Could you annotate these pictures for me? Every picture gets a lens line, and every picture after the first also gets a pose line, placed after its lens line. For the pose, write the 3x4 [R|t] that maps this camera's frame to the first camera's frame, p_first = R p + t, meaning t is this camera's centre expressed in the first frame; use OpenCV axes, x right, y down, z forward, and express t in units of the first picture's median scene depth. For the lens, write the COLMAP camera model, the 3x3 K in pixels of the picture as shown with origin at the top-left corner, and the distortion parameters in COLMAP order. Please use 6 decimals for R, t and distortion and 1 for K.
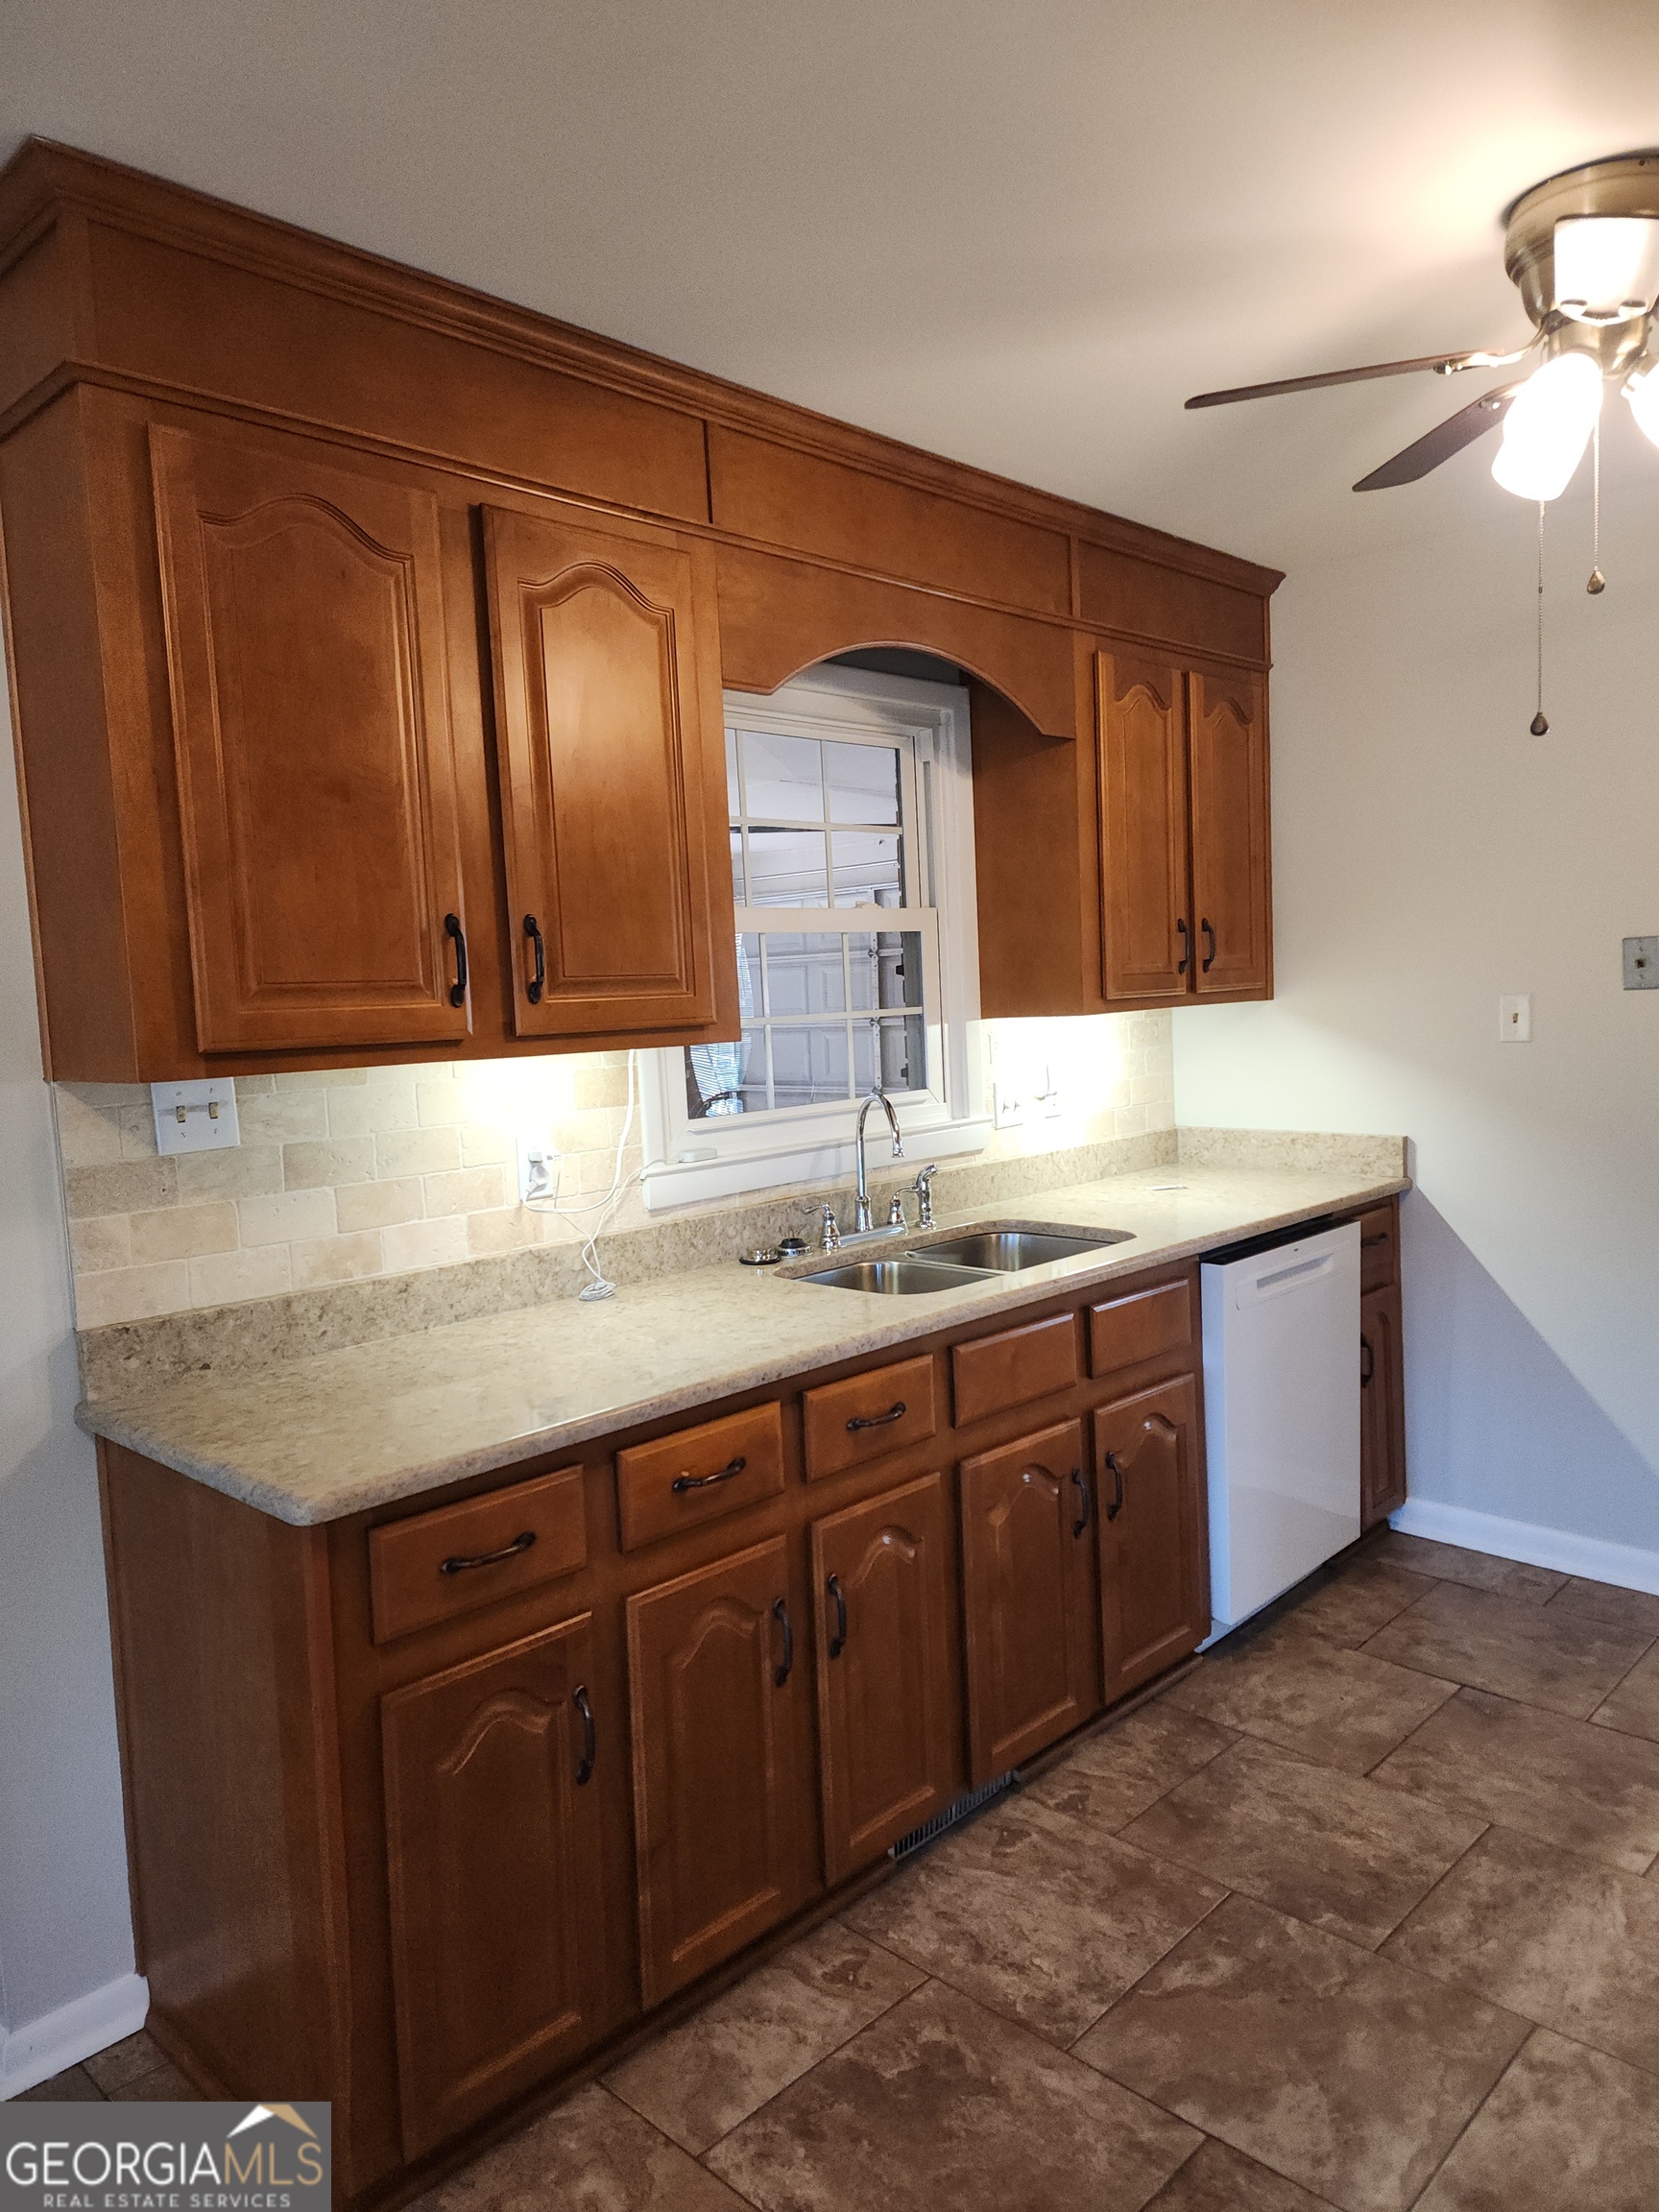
lens RADIAL K [[1484.2, 0, 829.5], [0, 1484.2, 1106.0], [0, 0, 1]] dist [0.055401, -0.055677]
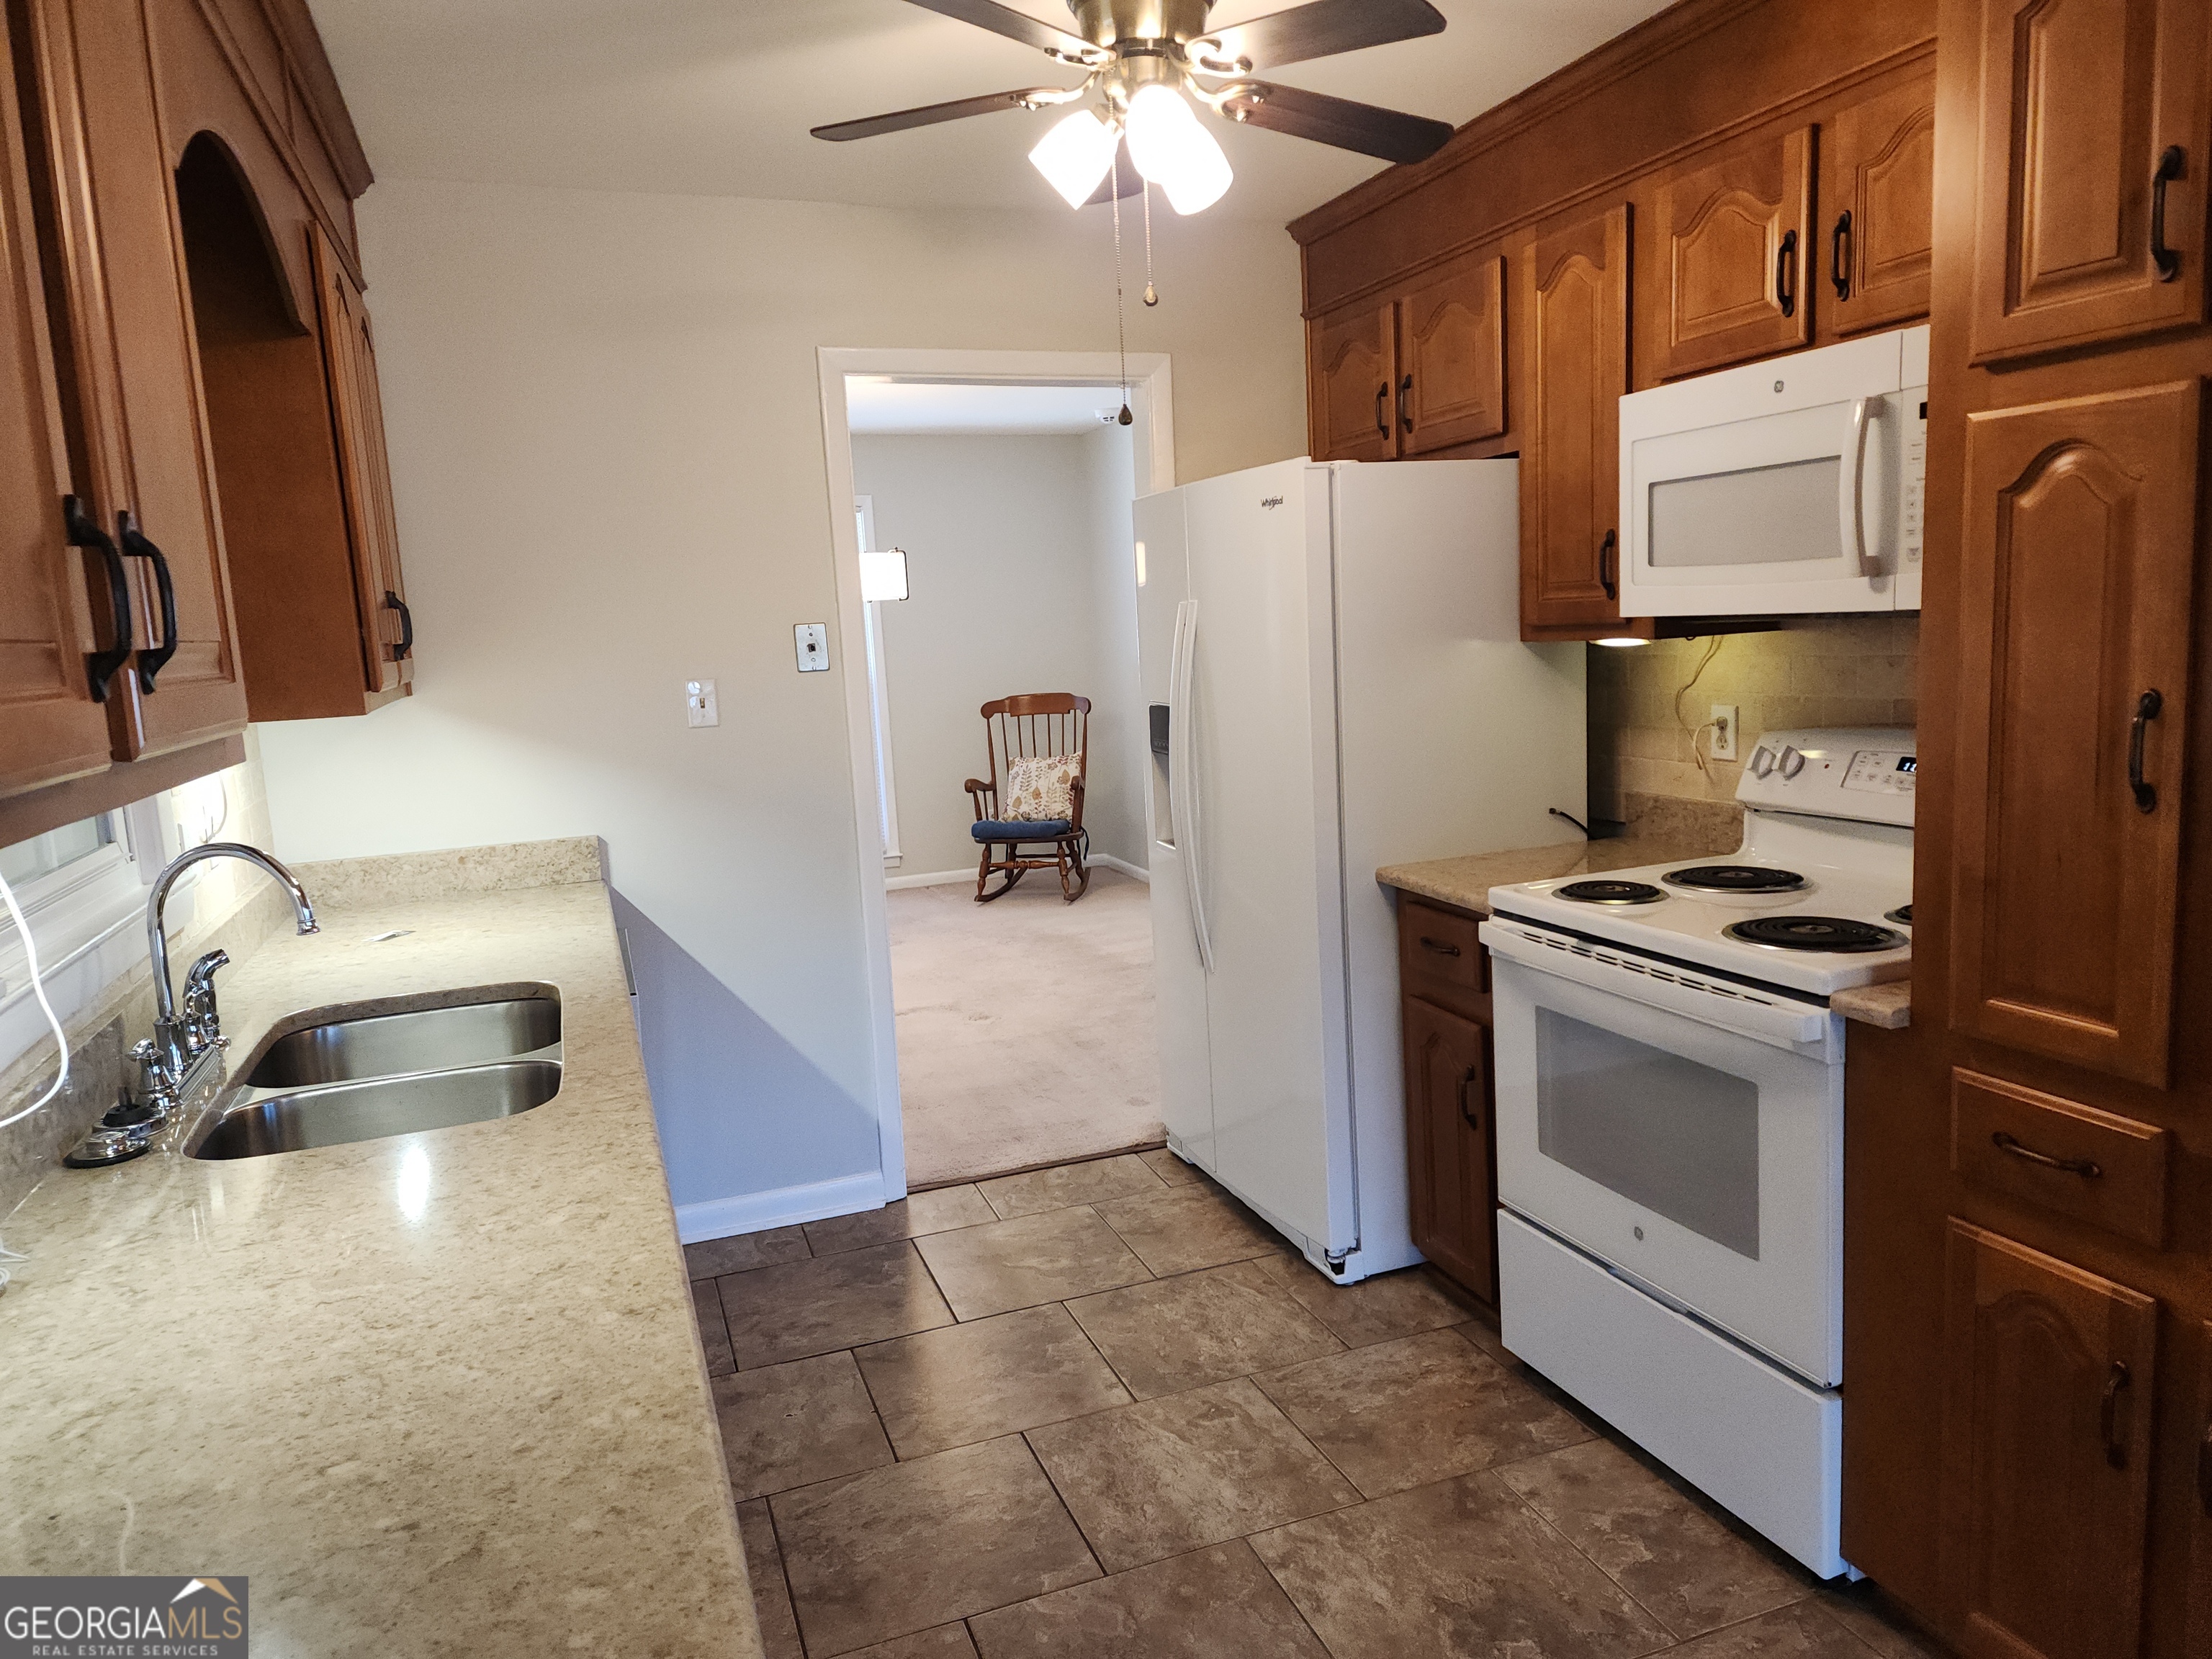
lens RADIAL K [[1484.2, 0, 1108.9], [0, 1484.2, 806.6], [0, 0, 1]] dist [0.055401, -0.055677]
pose [[0.423994, -0.098767, 0.900263, -0.393485], [0.109697, 0.992318, 0.057203, -0.019876], [-0.898997, 0.074502, 0.431571, 0.385011]]
